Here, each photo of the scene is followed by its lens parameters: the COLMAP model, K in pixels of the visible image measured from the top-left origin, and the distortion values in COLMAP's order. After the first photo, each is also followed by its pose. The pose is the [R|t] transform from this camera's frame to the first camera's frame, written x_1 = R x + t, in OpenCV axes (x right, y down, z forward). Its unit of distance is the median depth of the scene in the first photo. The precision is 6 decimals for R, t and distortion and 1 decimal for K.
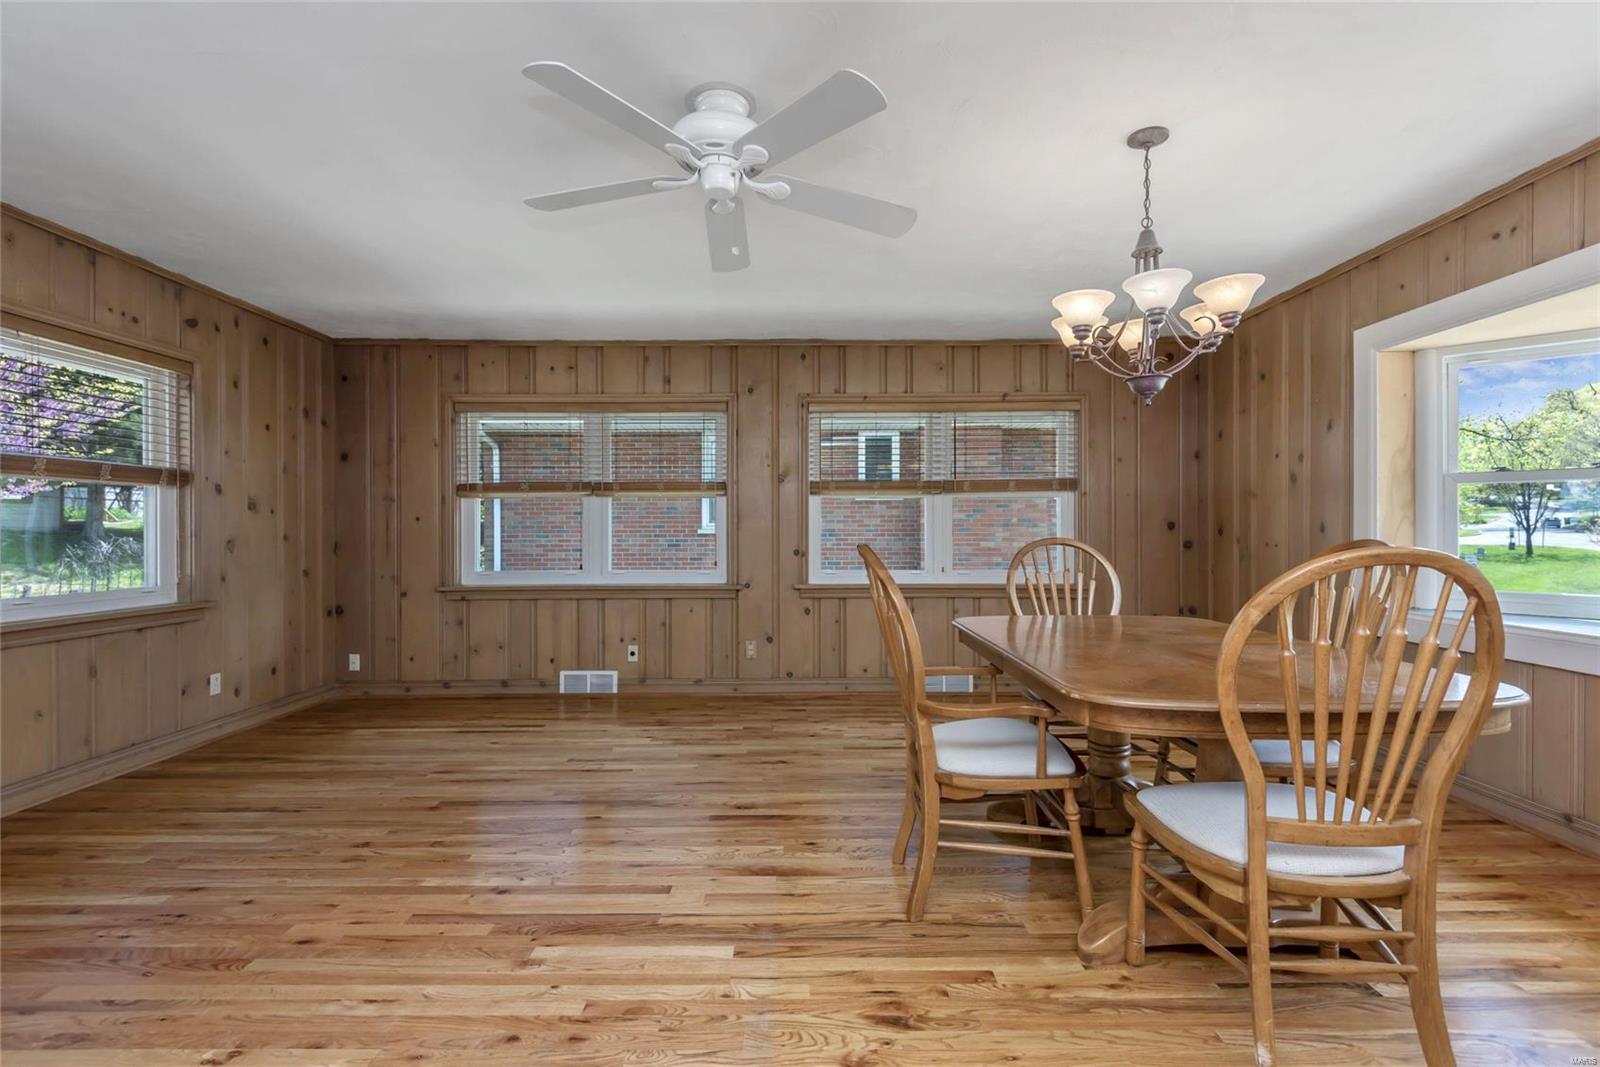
lens RADIAL K [[742.1, 0, 800.0], [0, 742.1, 533.5], [0, 0, 1]] dist [0.023272, -0.010068]
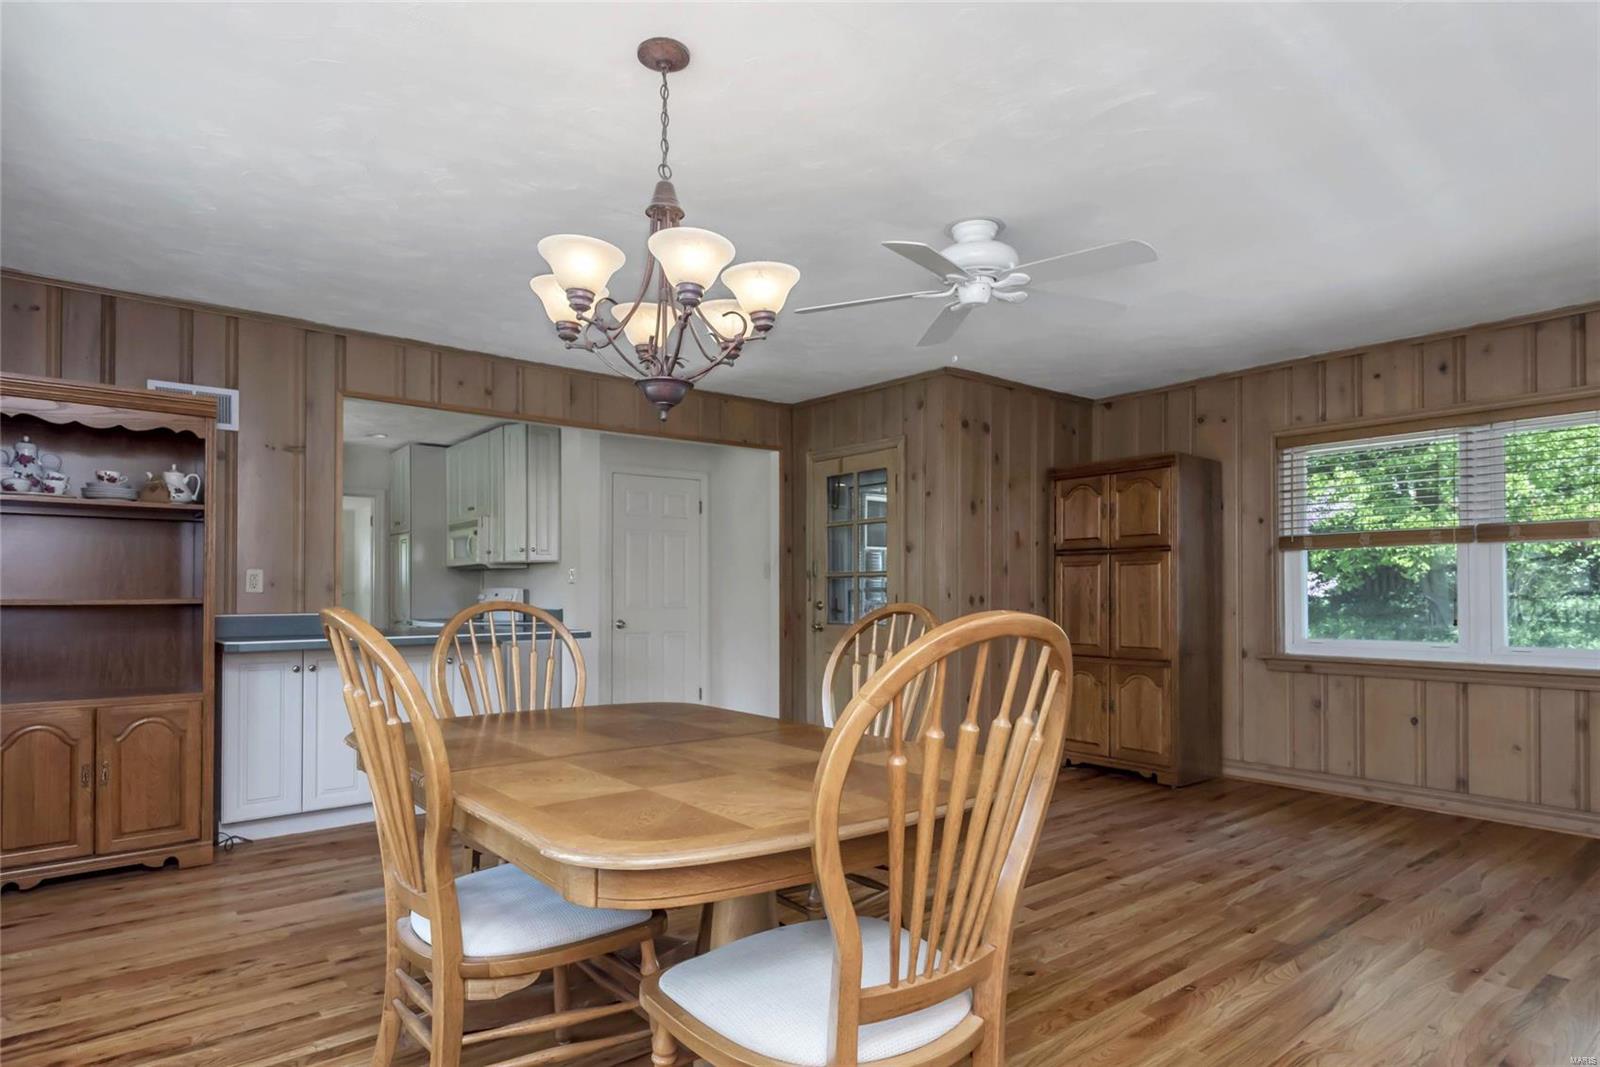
lens RADIAL K [[874.5, 0, 795.6], [0, 874.5, 566.5], [0, 0, 1]] dist [0.029191, -0.000595]
pose [[-0.762074, -0.007437, -0.647447, 0.952414], [0.003412, 0.999874, -0.015501, -0.027043], [0.647481, -0.014022, -0.761953, 1.751238]]
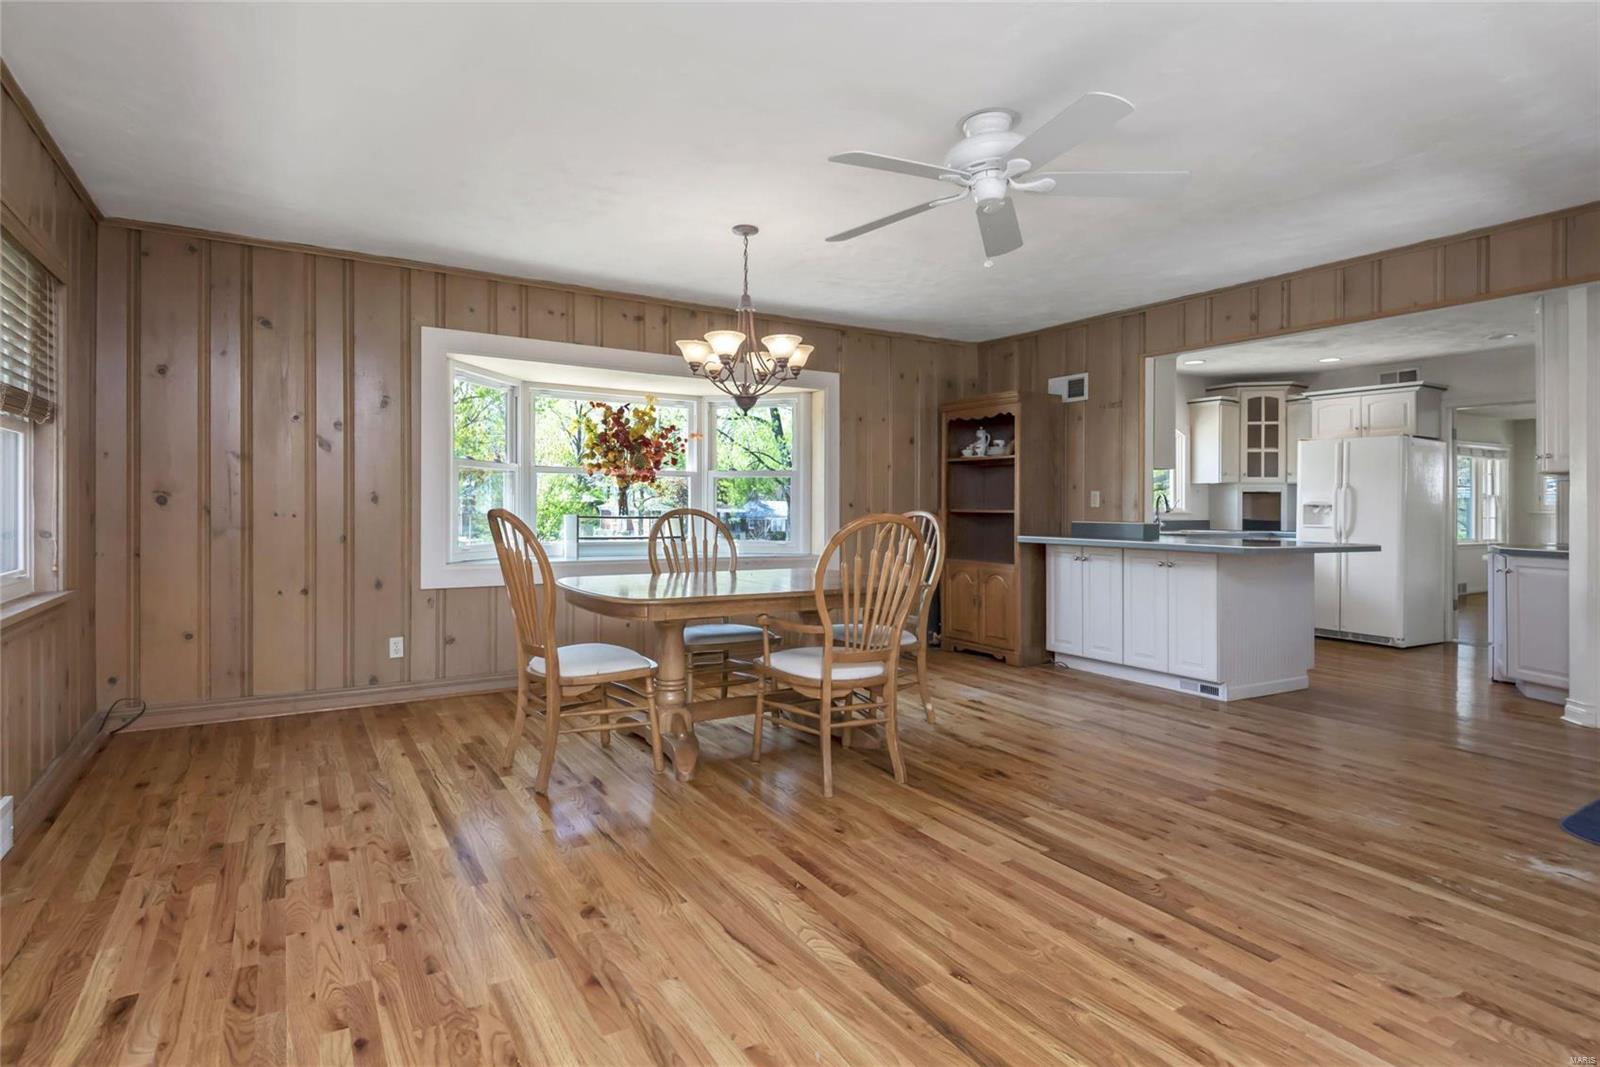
lens RADIAL K [[838.1, 0, 773.1], [0, 838.1, 507.5], [0, 0, 1]] dist [0.000115, -0.001323]
pose [[-0.526849, -0.000603, 0.849959, -0.932161], [-0.006900, 0.999970, -0.003567, 0.010006], [-0.849931, -0.007744, -0.526837, 1.804294]]
